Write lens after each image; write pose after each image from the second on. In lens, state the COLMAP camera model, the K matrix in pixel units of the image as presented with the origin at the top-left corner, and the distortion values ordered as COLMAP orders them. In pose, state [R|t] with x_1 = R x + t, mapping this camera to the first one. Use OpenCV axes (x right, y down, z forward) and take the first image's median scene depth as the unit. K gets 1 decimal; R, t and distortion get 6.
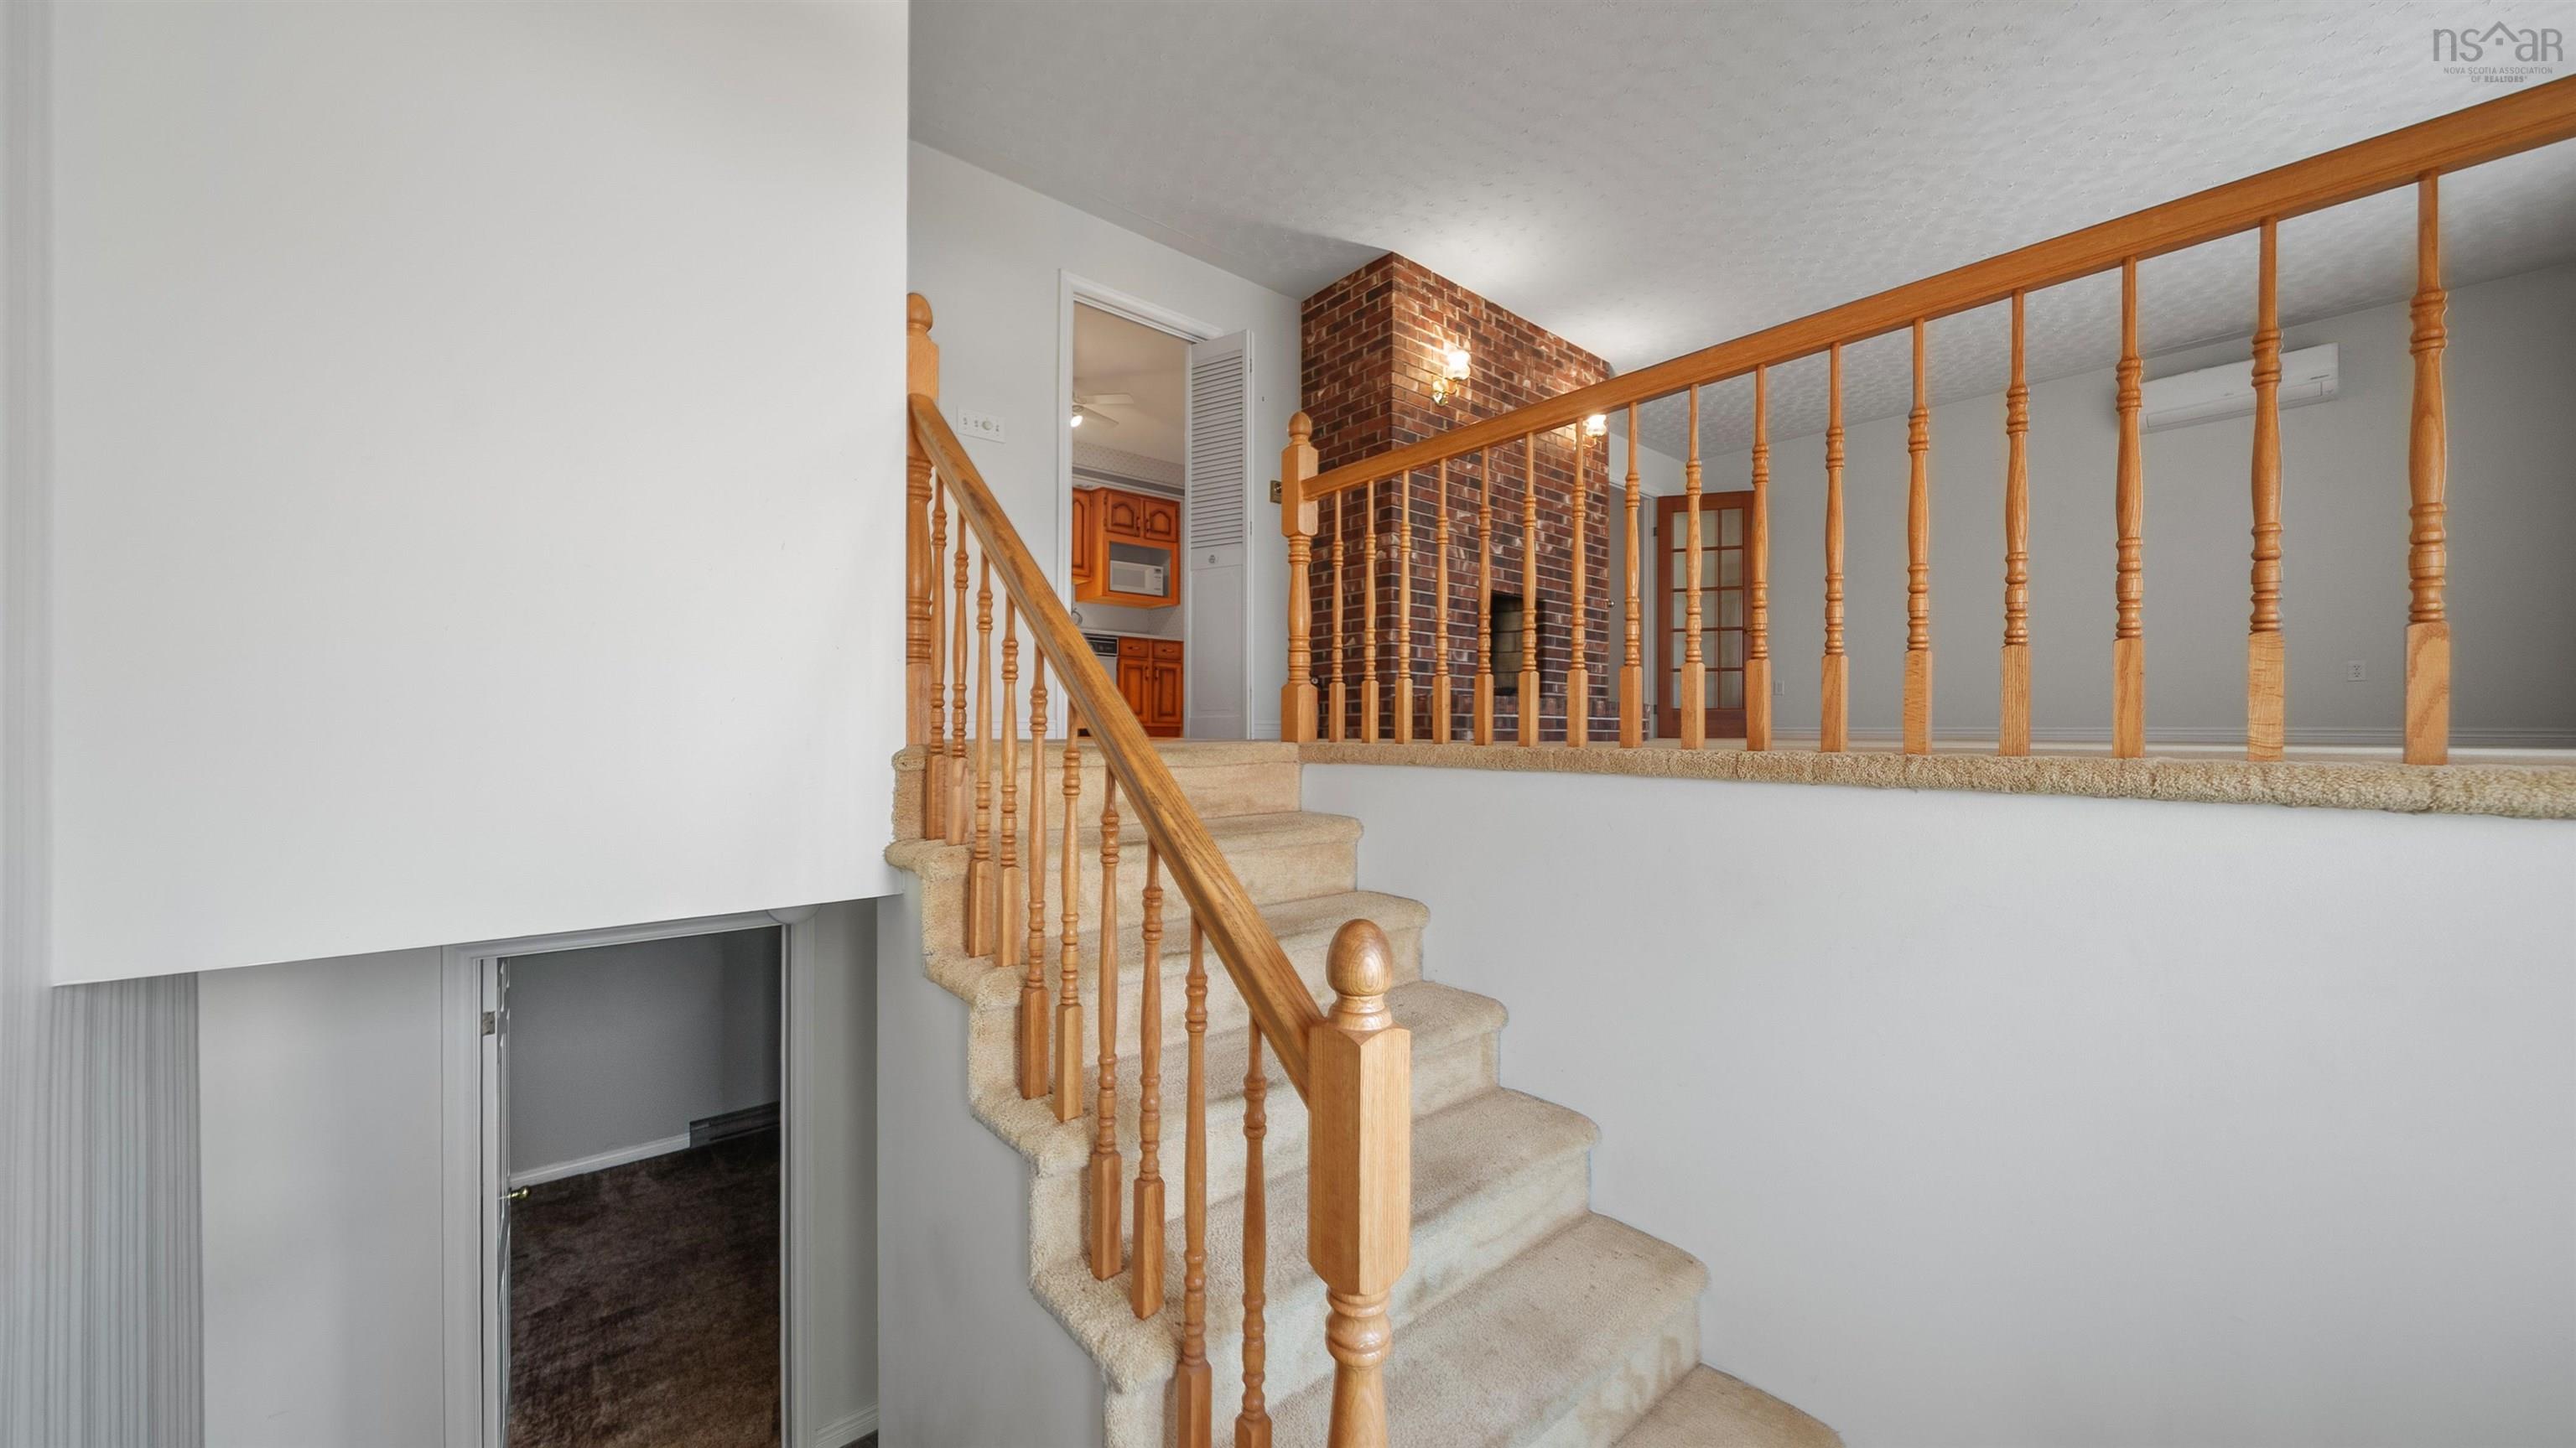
lens RADIAL K [[899.3, 0, 1288.6], [0, 899.3, 731.3], [0, 0, 1]] dist [0.000220, 0.000042]
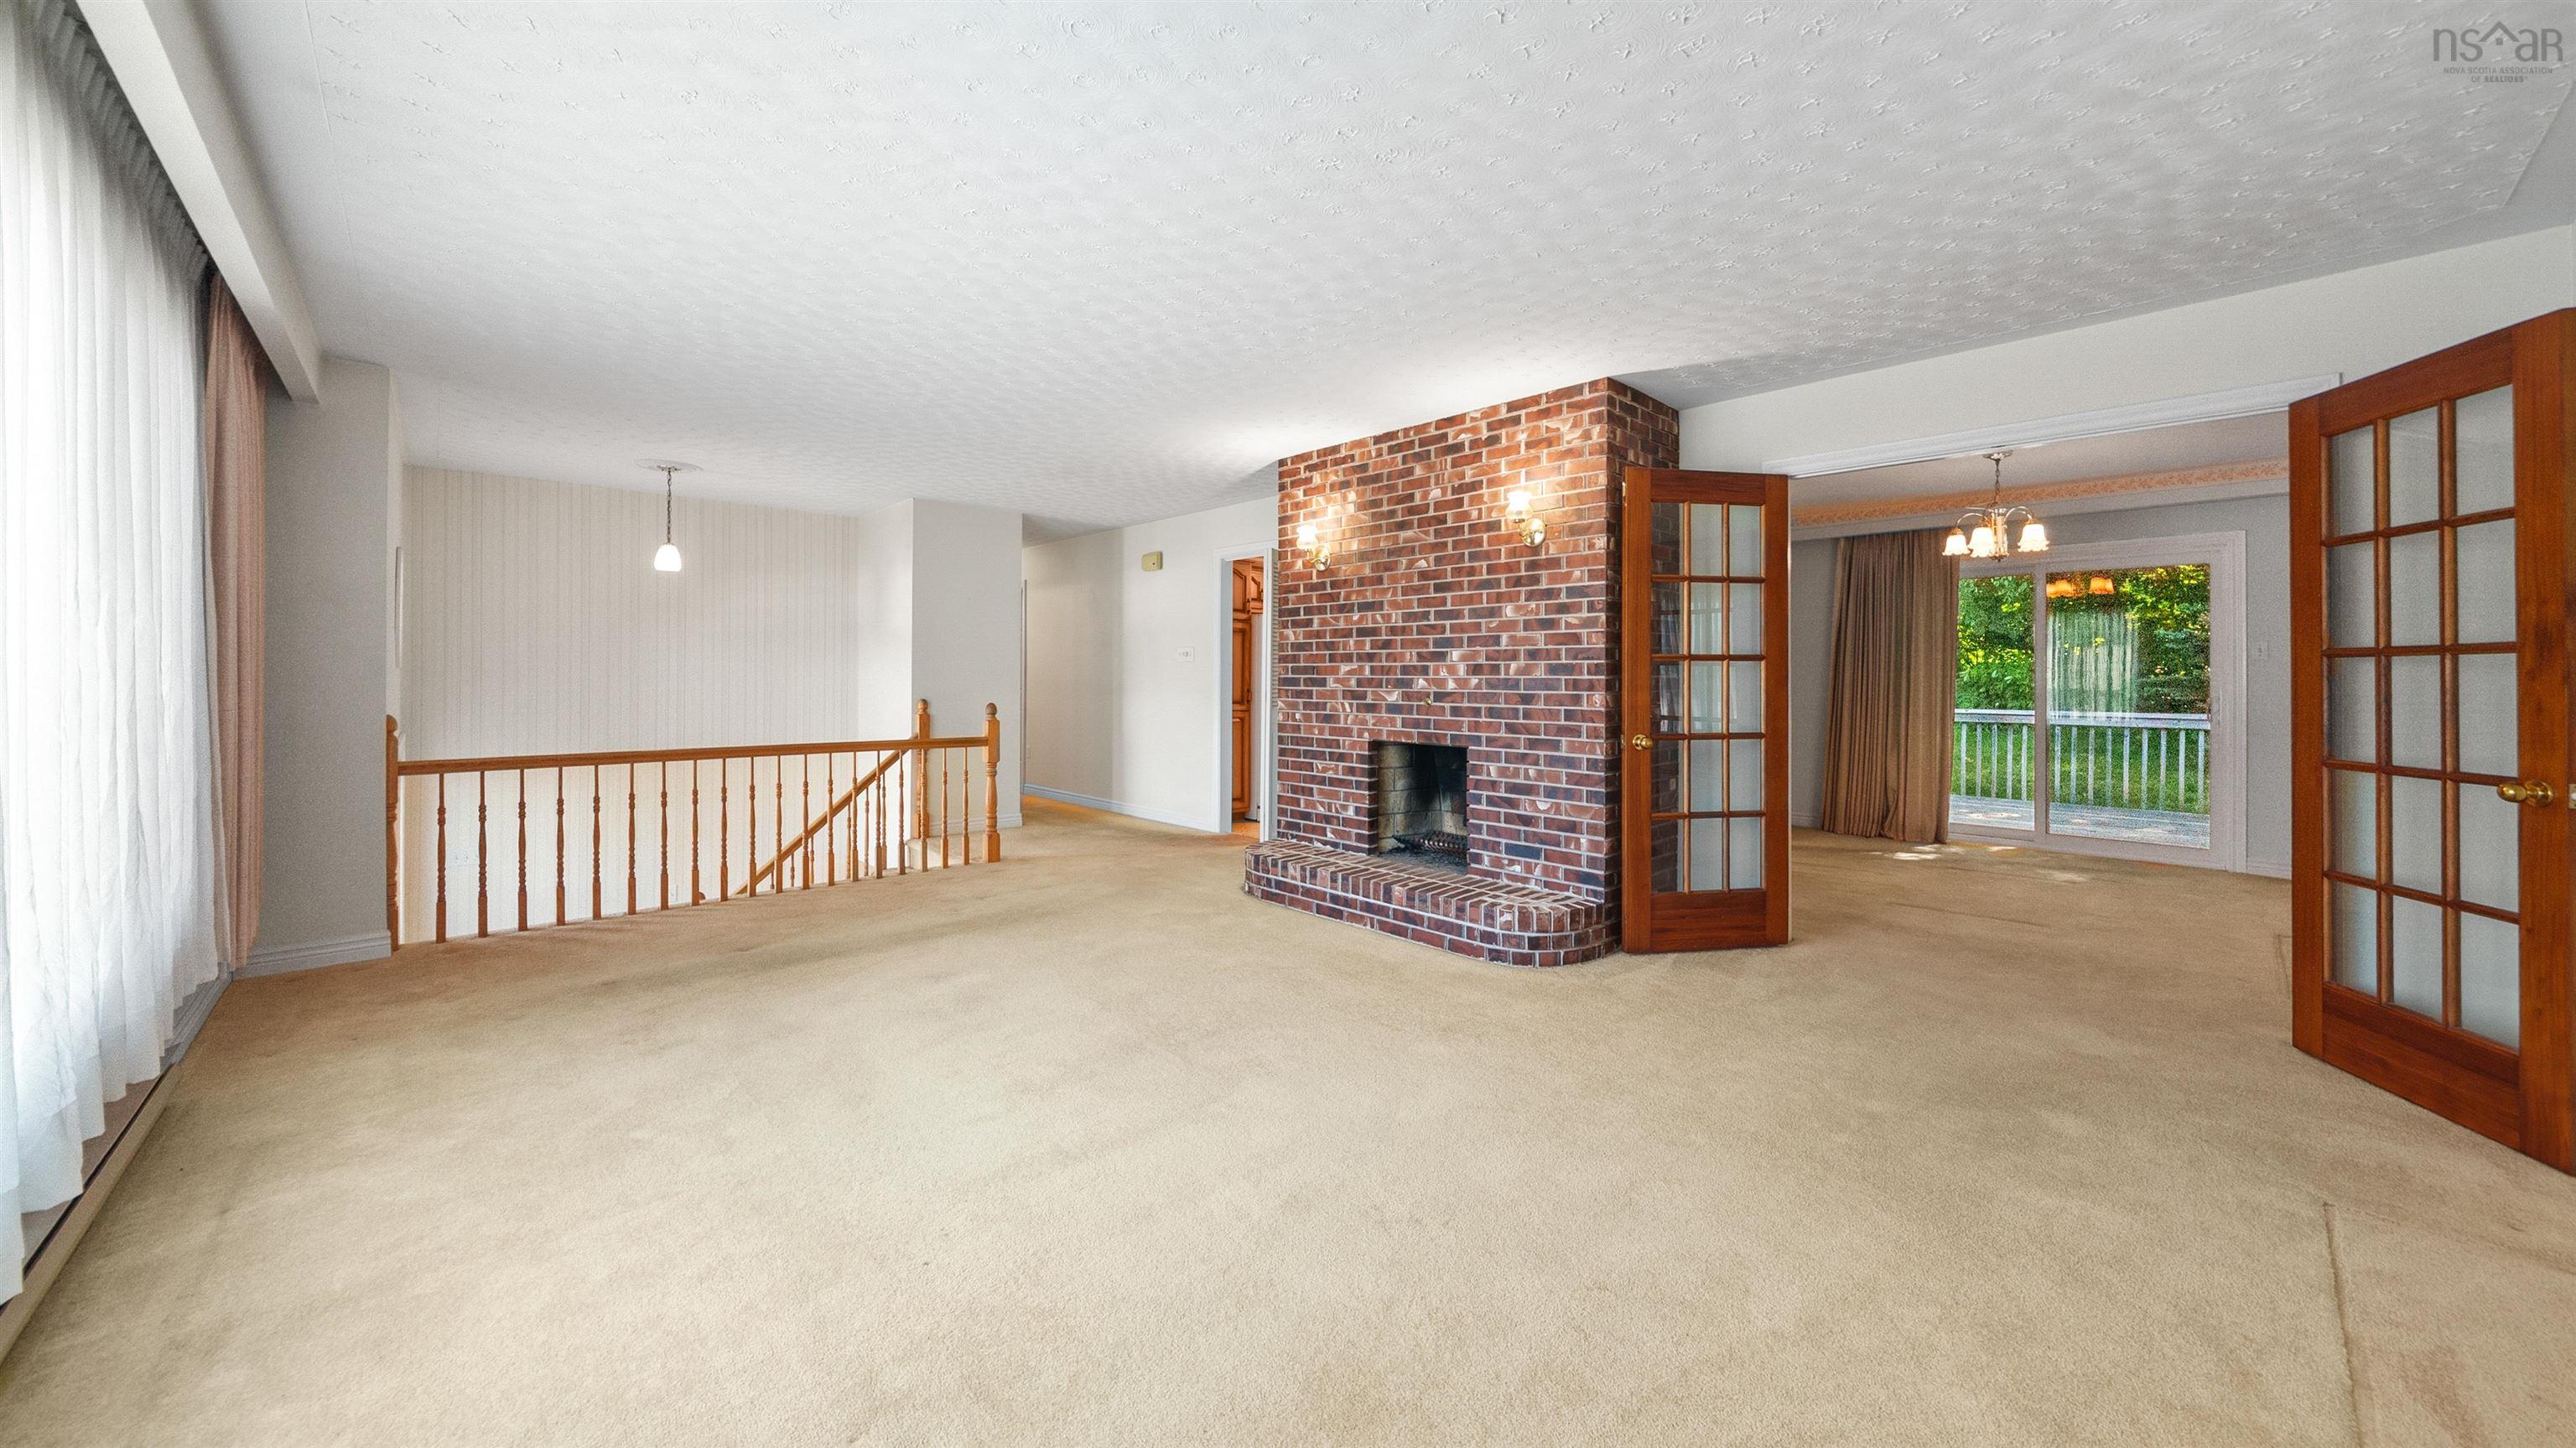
lens RADIAL K [[899.3, 0, 1296.0], [0, 899.3, 679.2], [0, 0, 1]] dist [0.000220, 0.000042]
pose [[0.053087, -0.003408, -0.998584, 1.168569], [-0.005062, 0.999980, -0.003682, -0.220178], [0.998577, 0.005250, 0.053069, 0.872768]]
